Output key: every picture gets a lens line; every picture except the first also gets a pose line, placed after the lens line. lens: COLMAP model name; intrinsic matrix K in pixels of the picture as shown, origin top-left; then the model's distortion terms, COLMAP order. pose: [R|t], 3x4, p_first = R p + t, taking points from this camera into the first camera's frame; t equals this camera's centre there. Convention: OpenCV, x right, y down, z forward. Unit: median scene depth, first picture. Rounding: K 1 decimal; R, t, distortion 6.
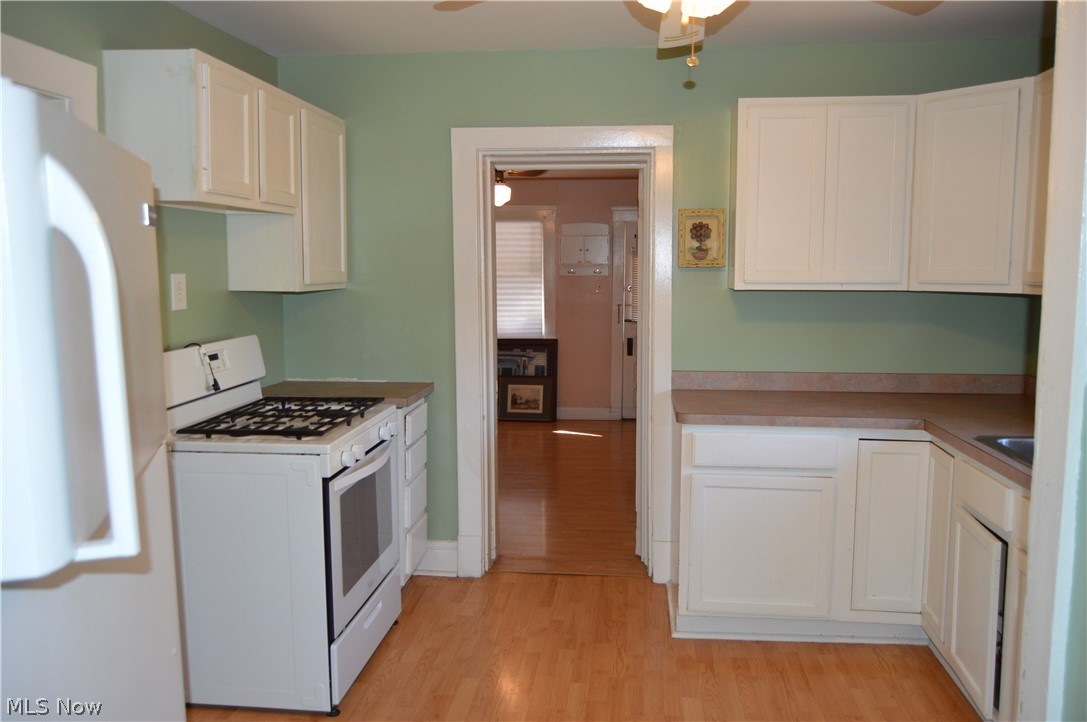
lens RADIAL K [[868.3, 0, 543.0], [0, 868.3, 357.2], [0, 0, 1]] dist [-0.011494, -0.003770]
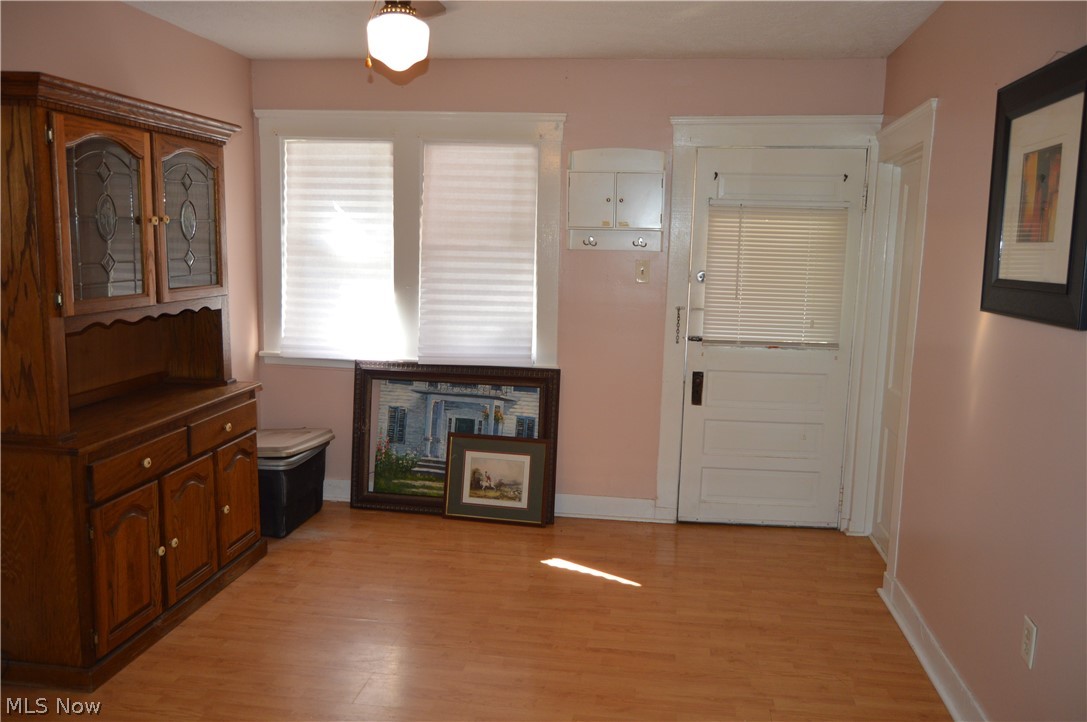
lens RADIAL K [[868.3, 0, 544.0], [0, 868.3, 365.8], [0, 0, 1]] dist [-0.011494, -0.003770]
pose [[0.999266, 0.027367, -0.026787, 0.021110], [-0.026167, 0.998681, 0.044170, -0.045978], [0.027961, -0.043437, 0.998665, 0.469379]]
